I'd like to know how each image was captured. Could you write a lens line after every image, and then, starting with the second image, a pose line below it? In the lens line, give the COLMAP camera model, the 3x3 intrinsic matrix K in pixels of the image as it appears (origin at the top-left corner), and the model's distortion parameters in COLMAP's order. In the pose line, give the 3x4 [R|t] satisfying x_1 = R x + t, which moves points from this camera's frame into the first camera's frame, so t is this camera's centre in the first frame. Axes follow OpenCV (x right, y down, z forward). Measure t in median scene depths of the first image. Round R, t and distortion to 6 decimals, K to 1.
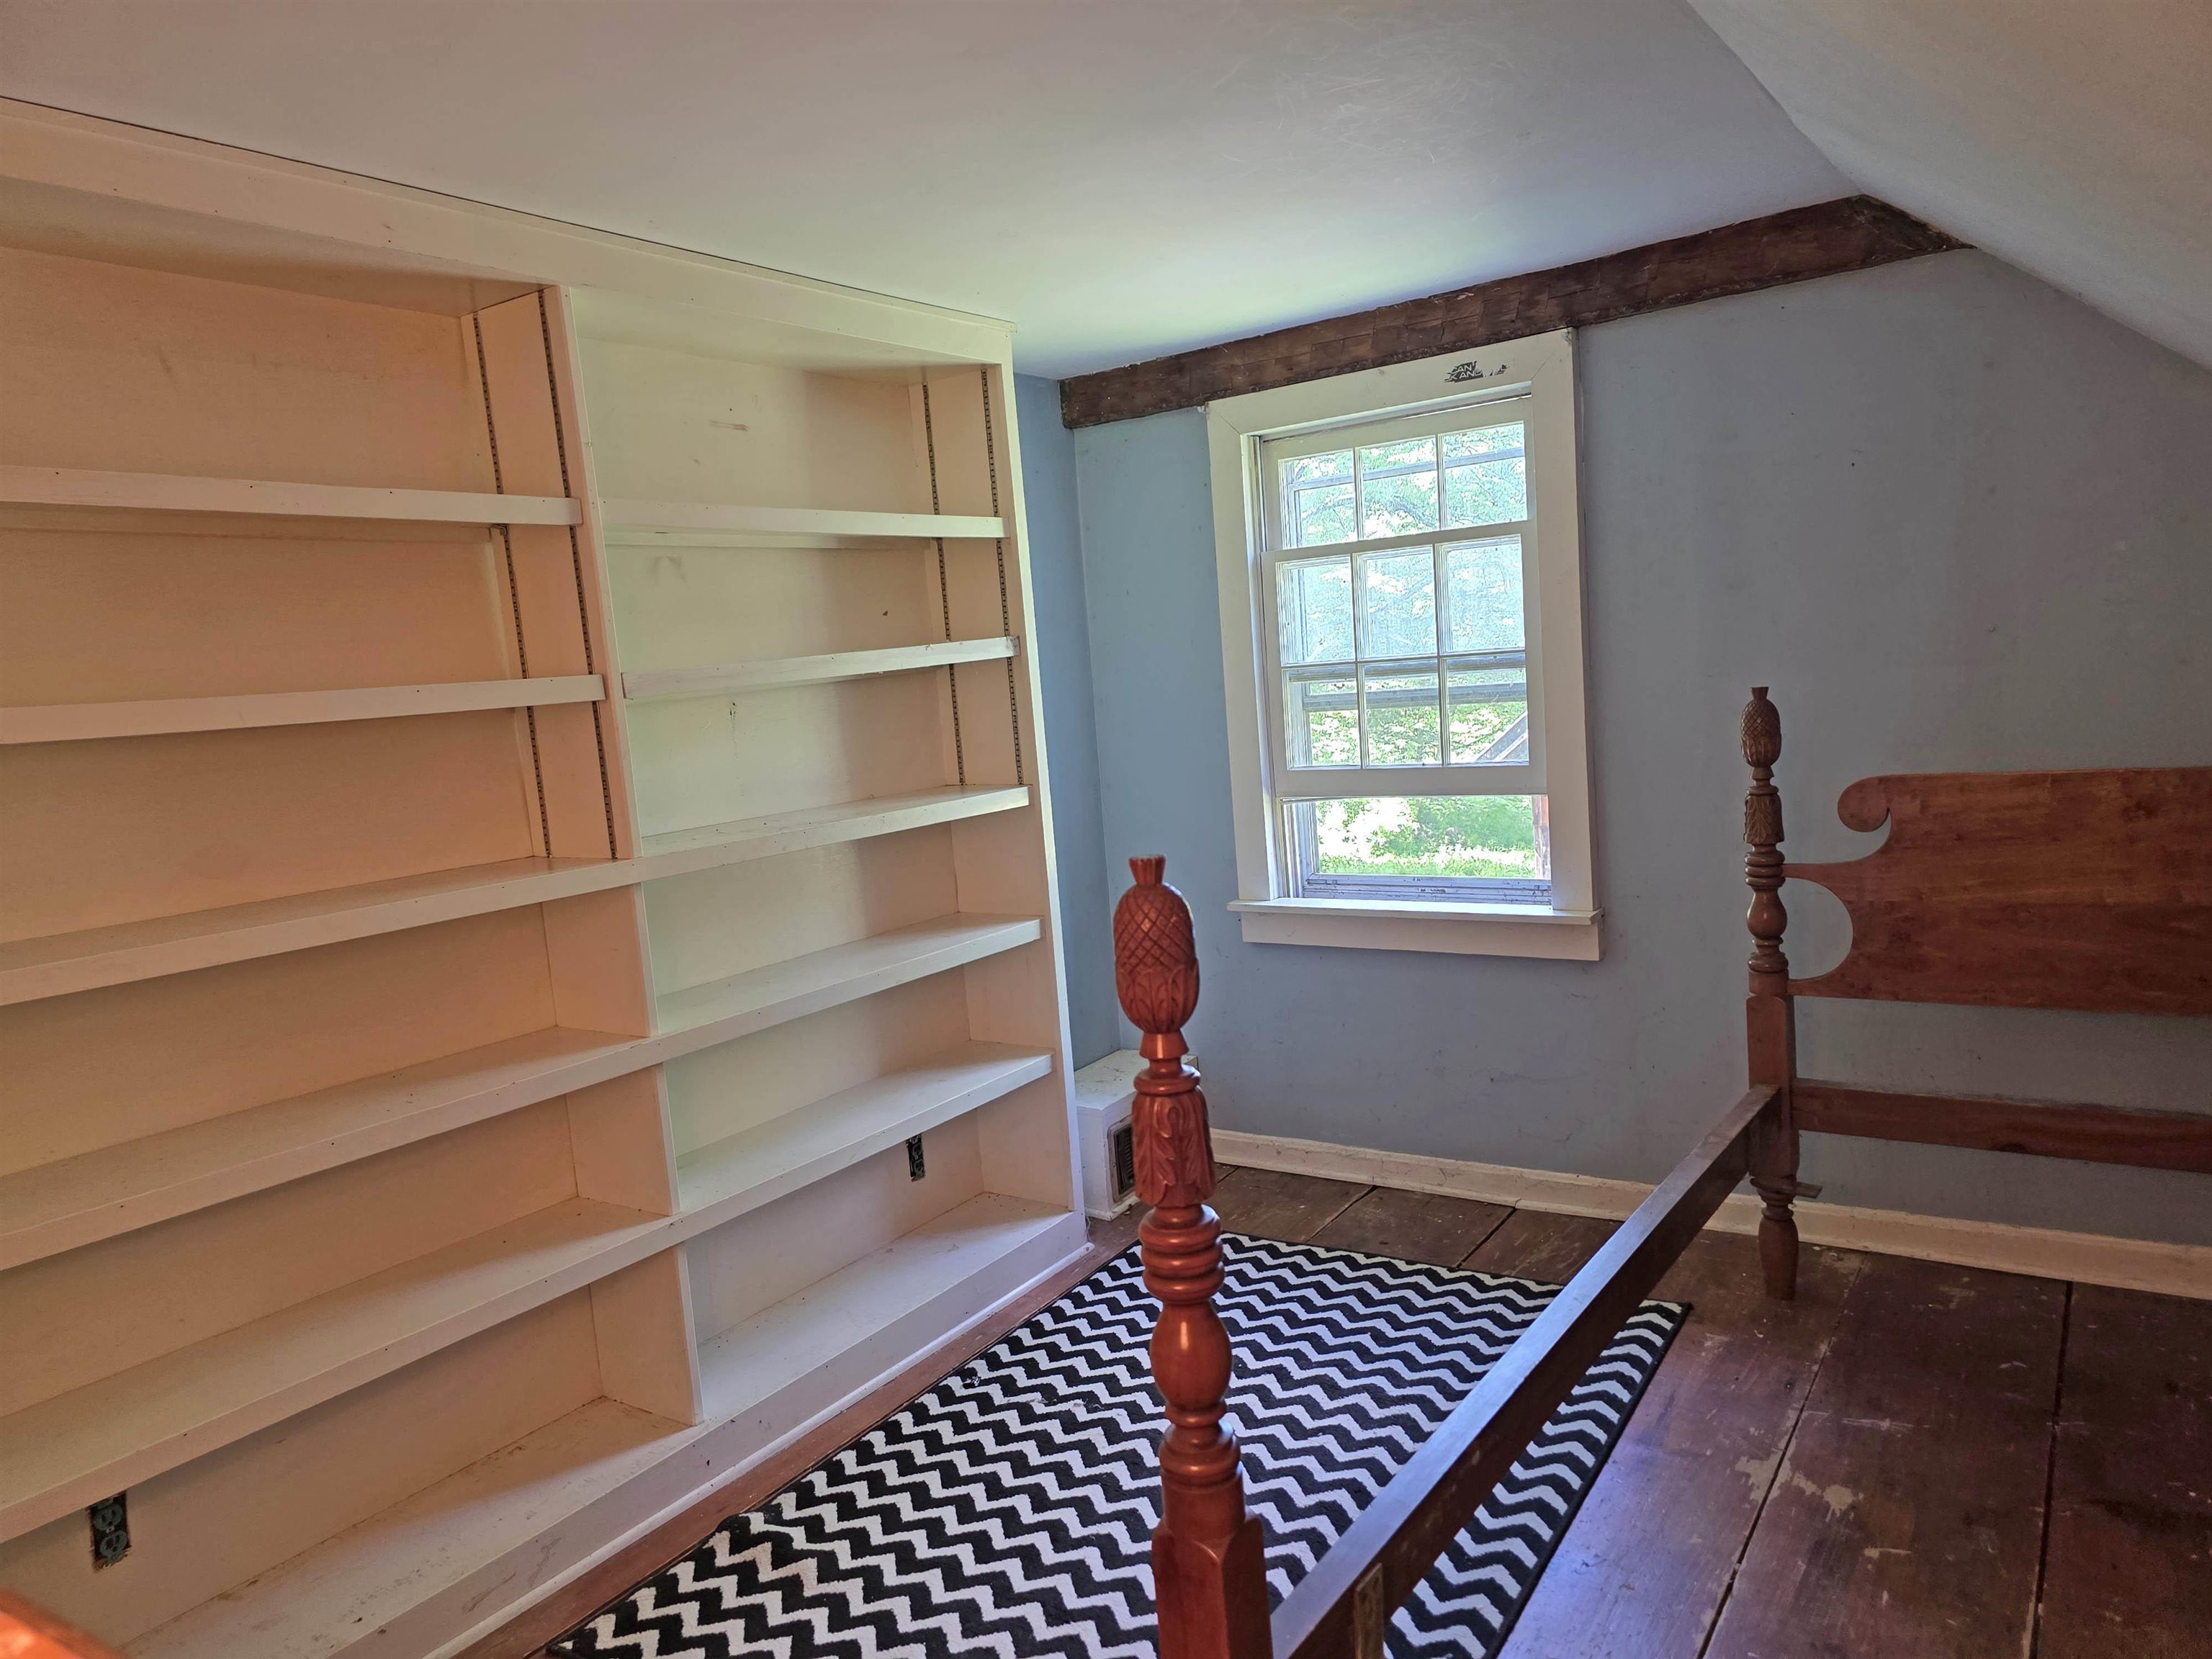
lens RADIAL K [[1445.7, 0, 1106.0], [0, 1445.7, 829.5], [0, 0, 1]] dist [0.004137, -0.002562]
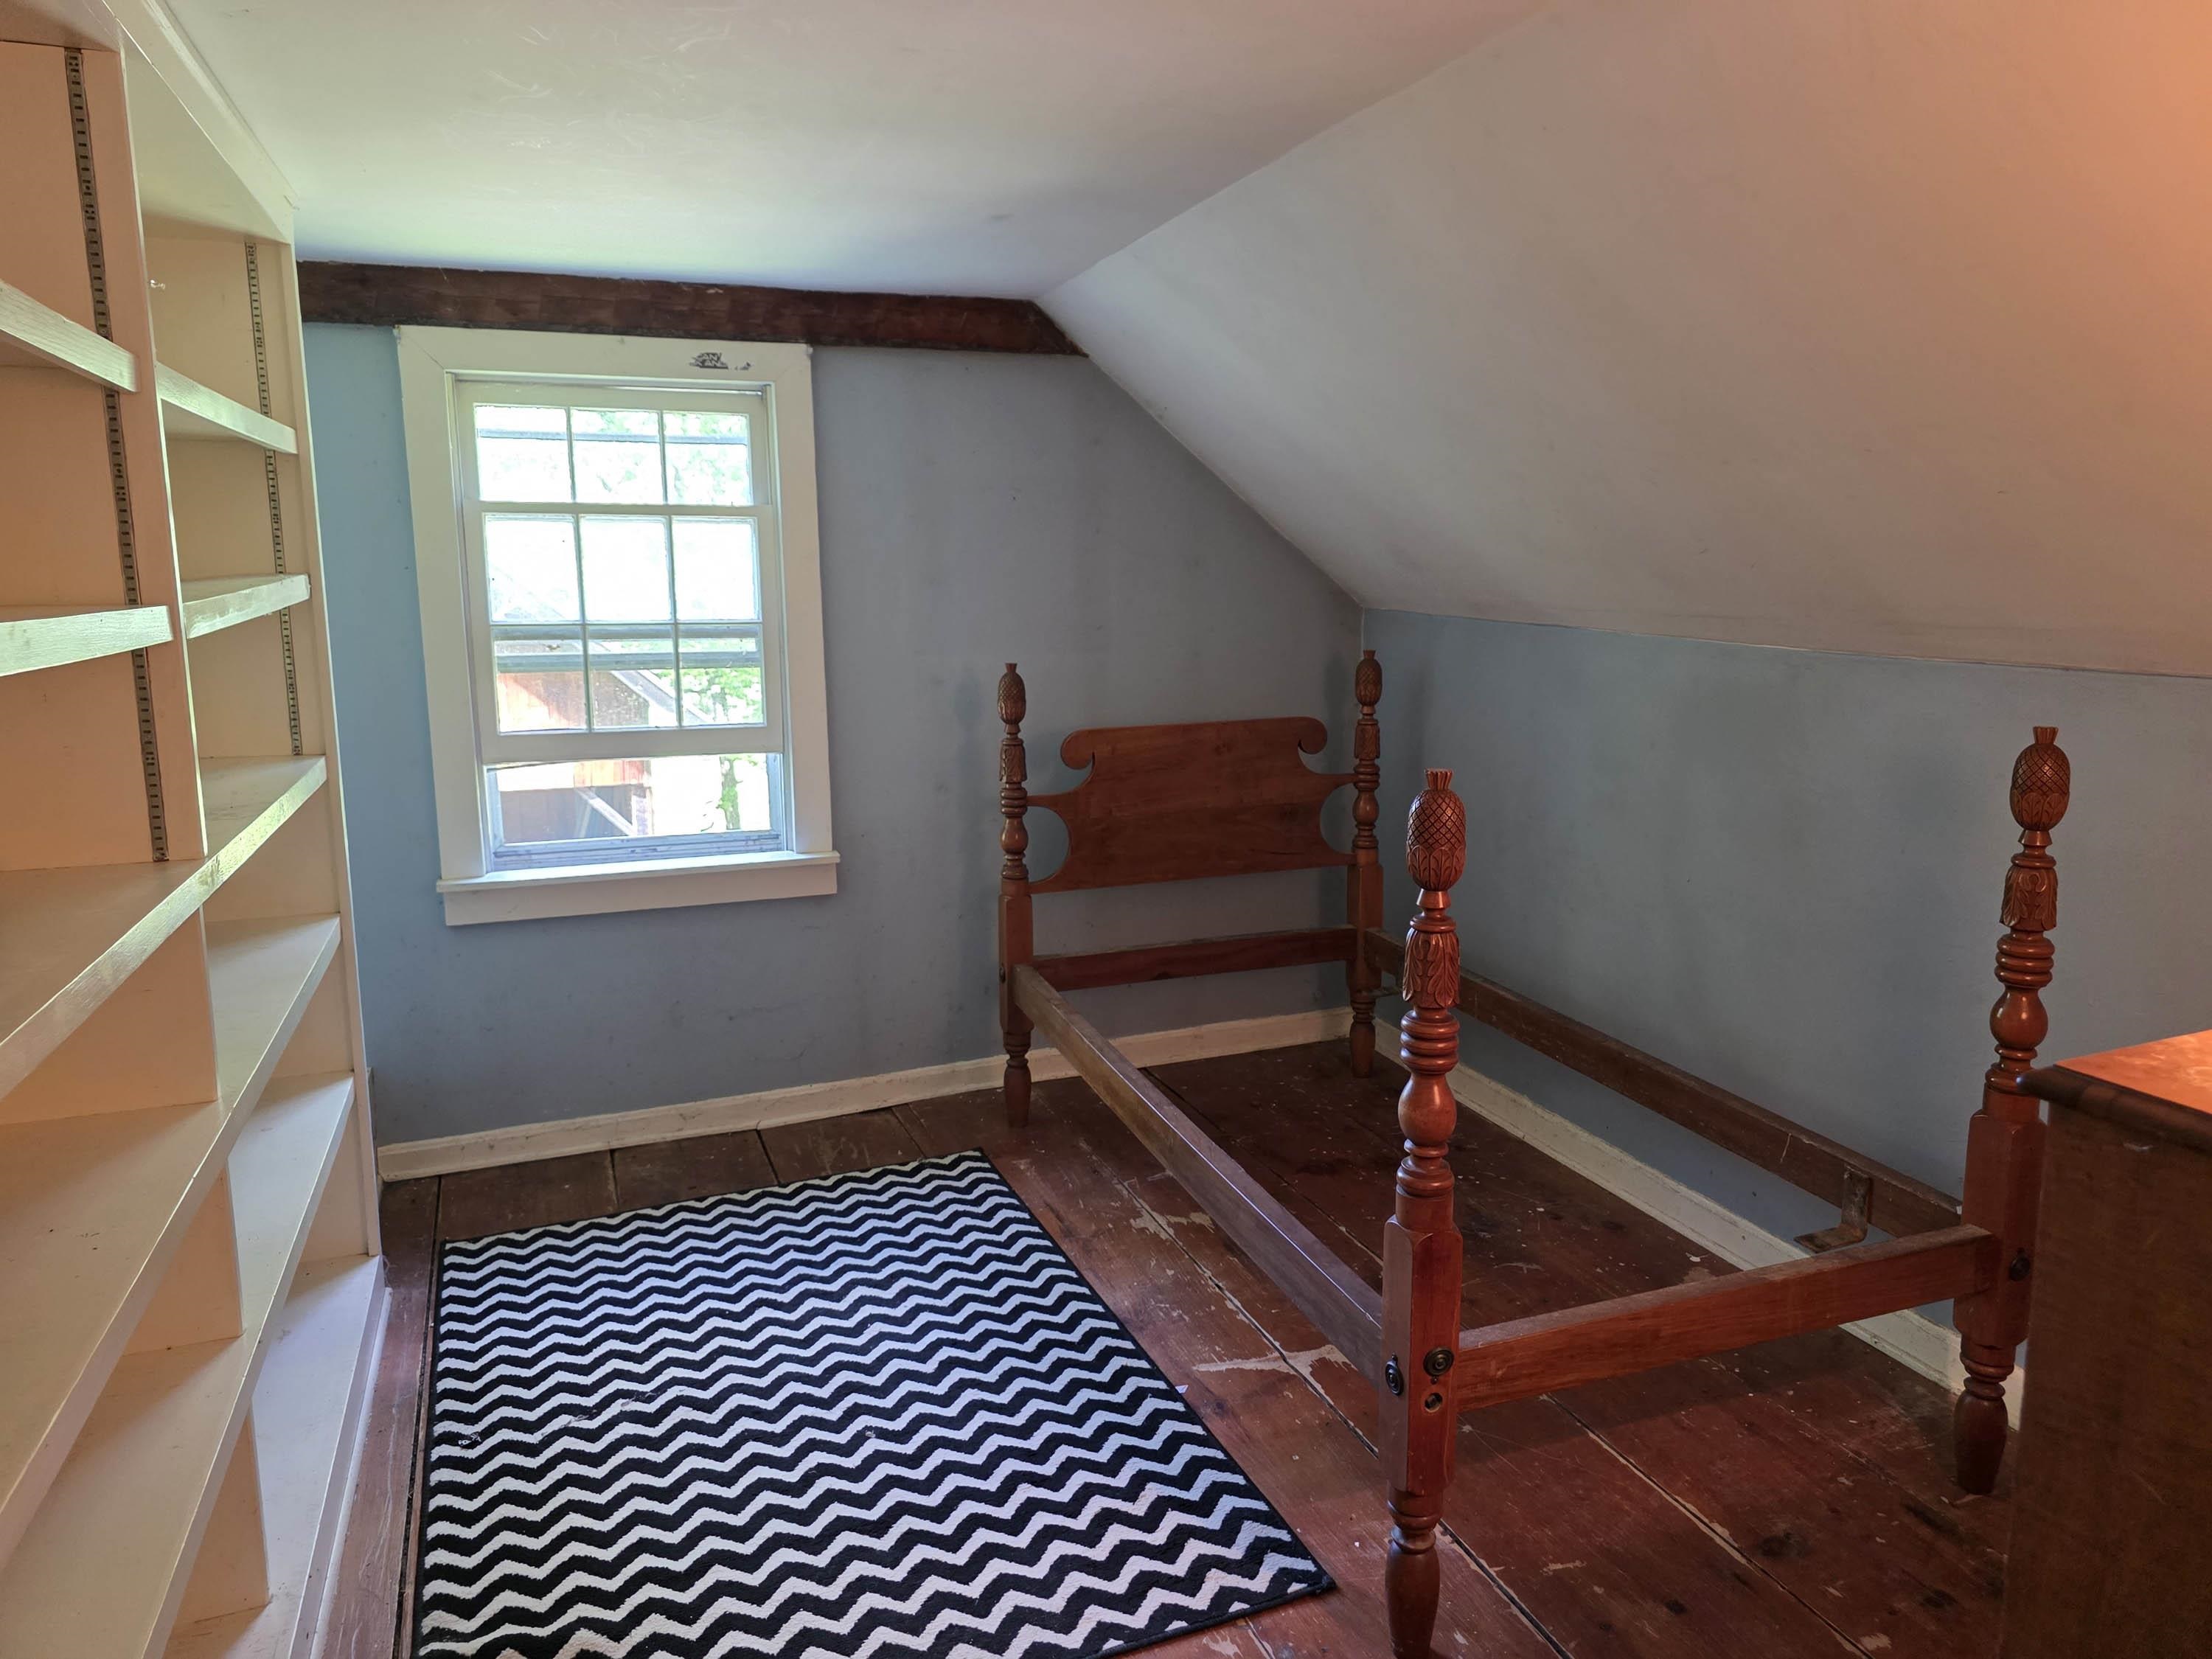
lens RADIAL K [[1482.4, 0, 1115.4], [0, 1482.4, 795.8], [0, 0, 1]] dist [0.002998, -0.051949]
pose [[0.549367, -0.050845, 0.834033, -0.556841], [0.053195, 0.998250, 0.025818, -0.006711], [-0.833886, 0.030183, 0.551110, 0.165040]]
